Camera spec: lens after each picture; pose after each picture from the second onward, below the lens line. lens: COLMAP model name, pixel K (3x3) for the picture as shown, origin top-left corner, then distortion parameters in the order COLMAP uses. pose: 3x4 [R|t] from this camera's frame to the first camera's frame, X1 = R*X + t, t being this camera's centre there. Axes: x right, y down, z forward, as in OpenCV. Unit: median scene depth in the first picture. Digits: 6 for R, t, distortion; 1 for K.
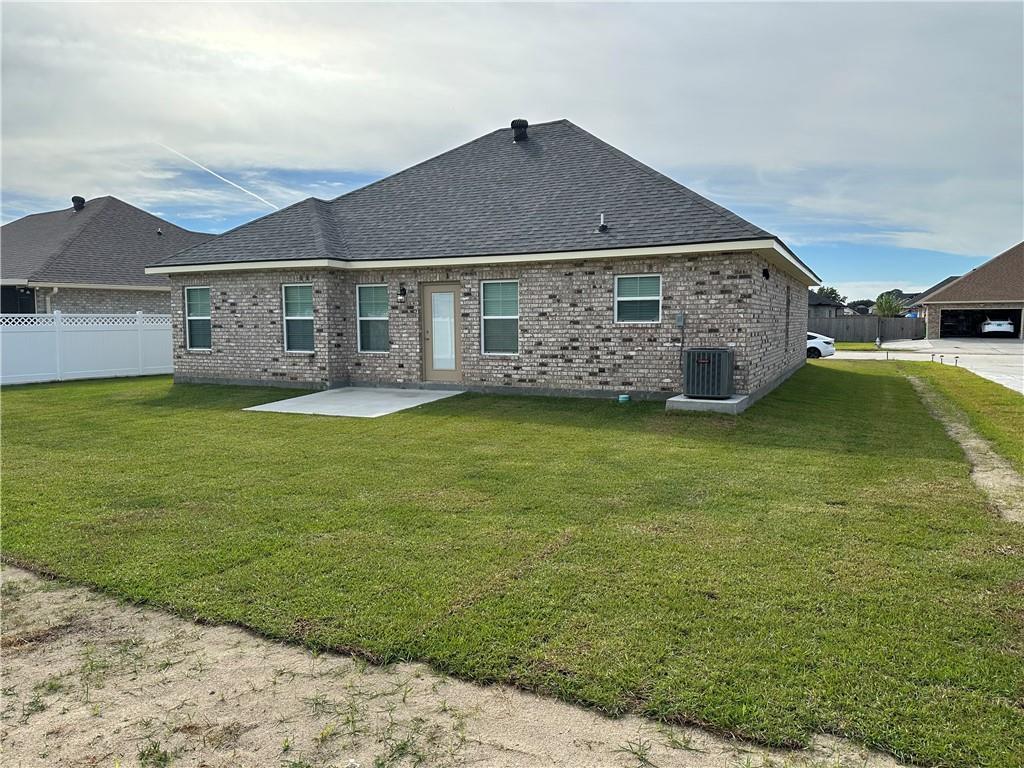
lens RADIAL K [[721.7, 0, 512.0], [0, 721.7, 384.0], [0, 0, 1]] dist [0.157670, -0.238212]
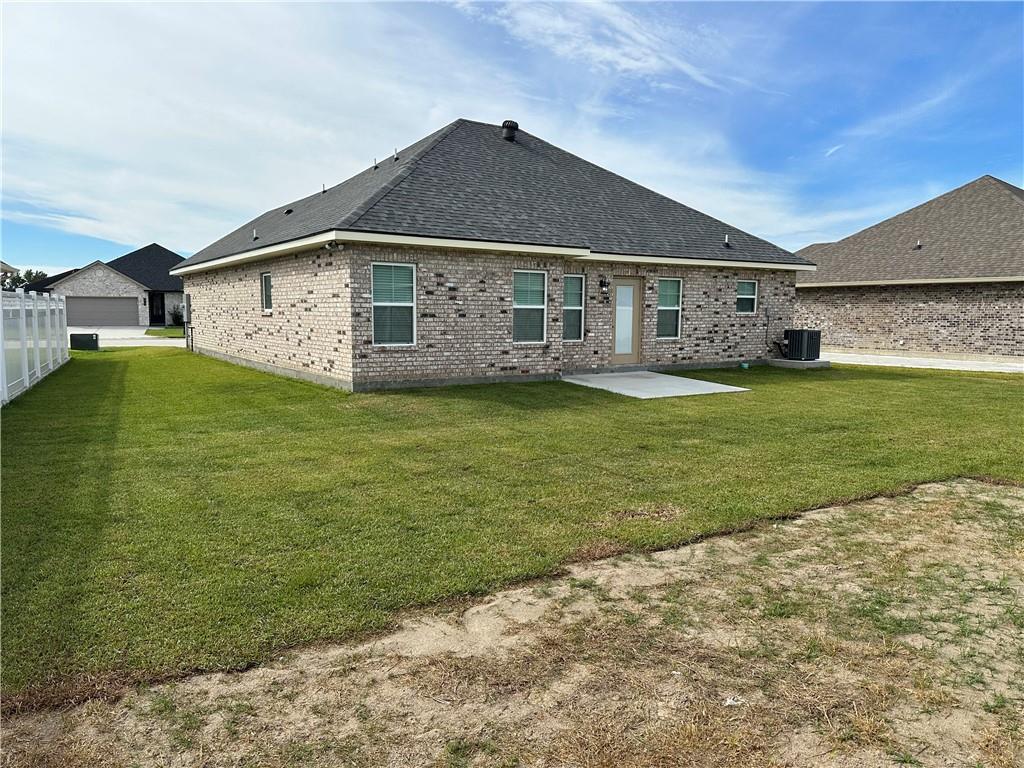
lens RADIAL K [[721.7, 0, 512.0], [0, 721.7, 384.0], [0, 0, 1]] dist [0.157670, -0.238212]
pose [[0.502472, -0.077836, 0.861083, -1.221421], [0.062854, 0.996593, 0.053408, -0.046654], [-0.862306, 0.027287, 0.505653, 0.607588]]
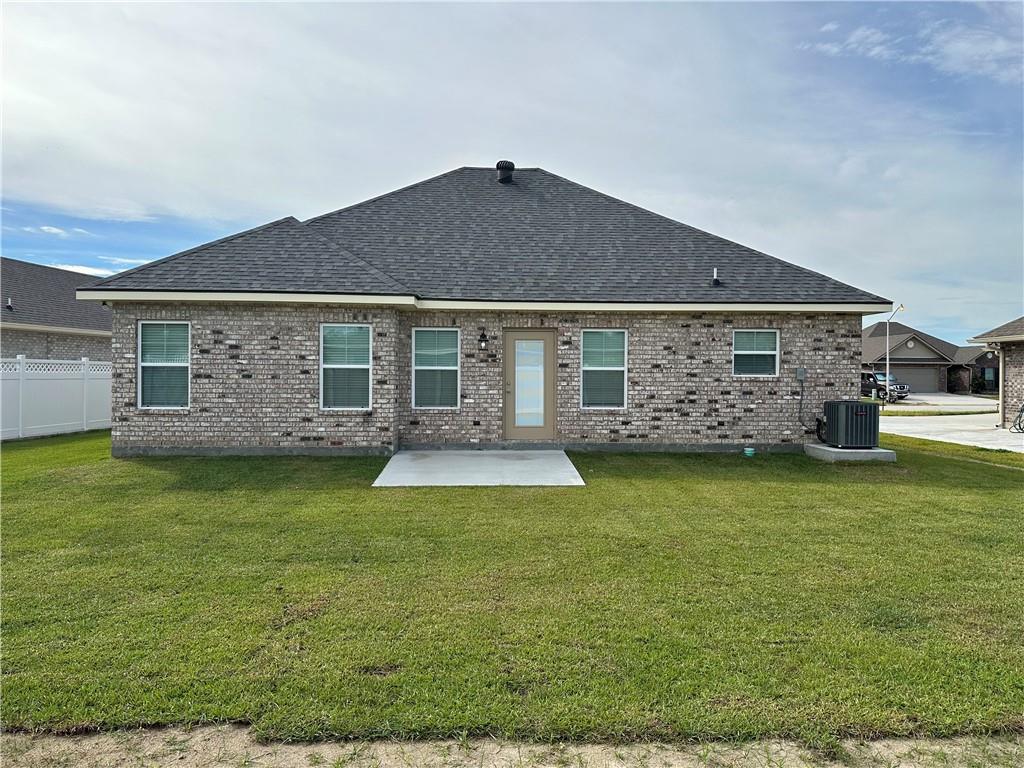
lens RADIAL K [[721.7, 0, 512.0], [0, 721.7, 384.0], [0, 0, 1]] dist [0.157670, -0.238212]
pose [[0.873720, 0.003374, 0.486418, -0.569818], [0.030494, 0.997629, -0.061696, -0.018781], [-0.485473, 0.068738, 0.871545, 0.248677]]
